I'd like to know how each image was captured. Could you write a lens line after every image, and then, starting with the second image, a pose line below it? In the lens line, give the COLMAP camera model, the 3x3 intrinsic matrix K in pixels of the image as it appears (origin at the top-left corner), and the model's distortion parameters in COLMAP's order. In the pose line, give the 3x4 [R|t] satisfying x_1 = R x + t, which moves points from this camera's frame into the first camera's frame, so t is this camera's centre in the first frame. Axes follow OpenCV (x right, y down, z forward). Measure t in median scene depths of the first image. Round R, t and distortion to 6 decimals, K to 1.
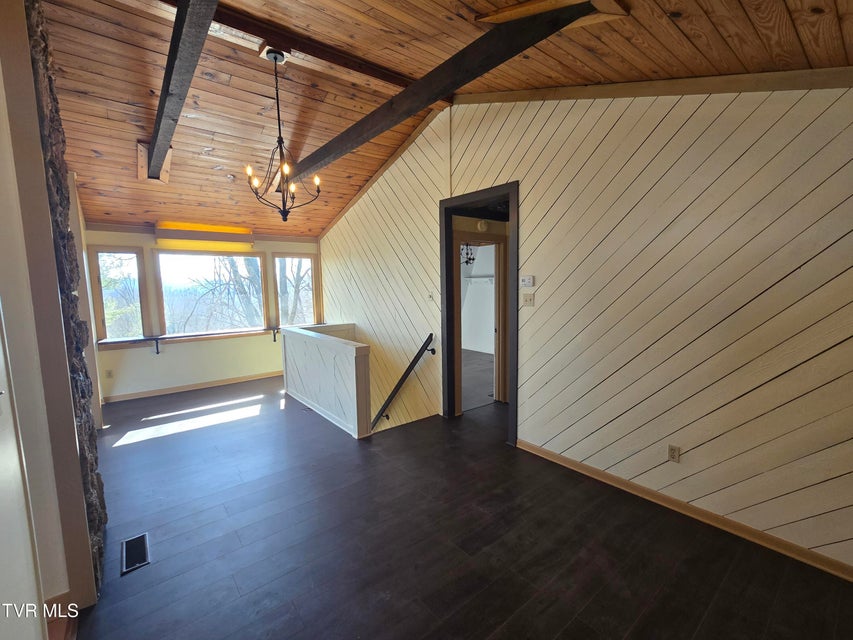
lens RADIAL K [[374.1, 0, 425.3], [0, 374.1, 321.9], [0, 0, 1]] dist [0.000904, 0.001467]
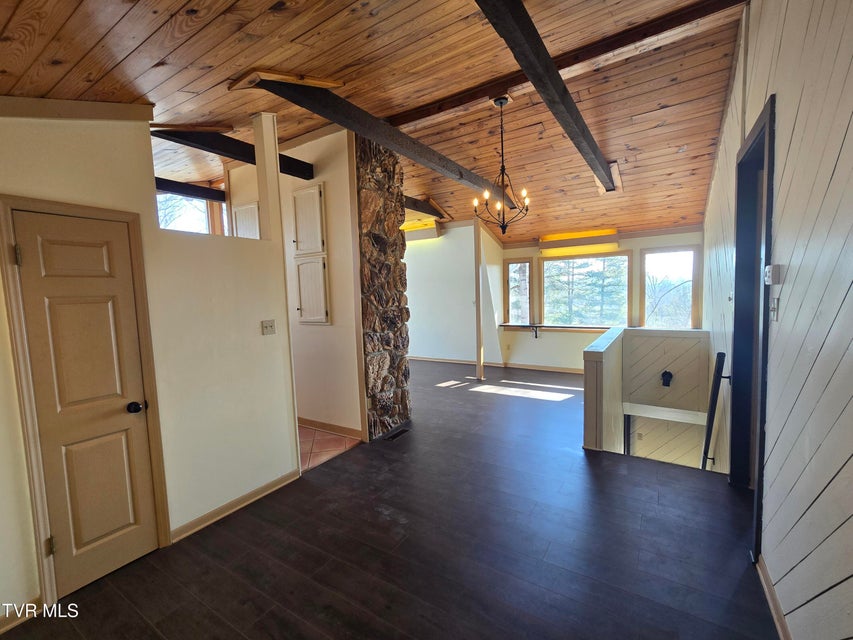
lens RADIAL K [[374.1, 0, 425.3], [0, 374.1, 321.9], [0, 0, 1]] dist [0.000904, 0.001467]
pose [[0.316286, 0.082069, -0.945107, 0.401795], [-0.072245, 0.995442, 0.062263, -0.024744], [0.945909, 0.048586, 0.320773, 0.217739]]
